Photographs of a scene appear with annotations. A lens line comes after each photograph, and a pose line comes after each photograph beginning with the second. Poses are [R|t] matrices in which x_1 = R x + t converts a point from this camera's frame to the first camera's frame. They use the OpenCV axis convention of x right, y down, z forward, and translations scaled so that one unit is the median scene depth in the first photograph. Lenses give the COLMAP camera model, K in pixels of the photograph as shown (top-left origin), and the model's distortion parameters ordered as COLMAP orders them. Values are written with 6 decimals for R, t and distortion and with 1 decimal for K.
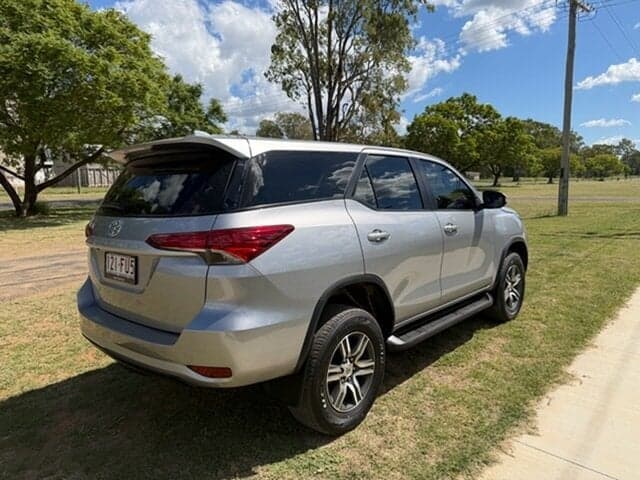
lens RADIAL K [[481.4, 0, 314.7], [0, 481.4, 234.5], [0, 0, 1]] dist [0.021028, -0.026960]
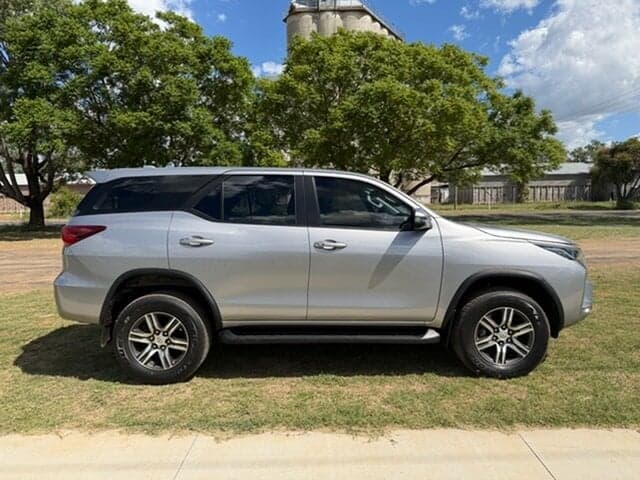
lens RADIAL K [[481.4, 0, 325.0], [0, 481.4, 240.5], [0, 0, 1]] dist [0.021028, -0.026960]
pose [[0.630378, 0.063631, -0.773676, 1.122748], [-0.082079, 0.996512, 0.015082, -0.040671], [0.771937, 0.053995, 0.633401, 0.406852]]
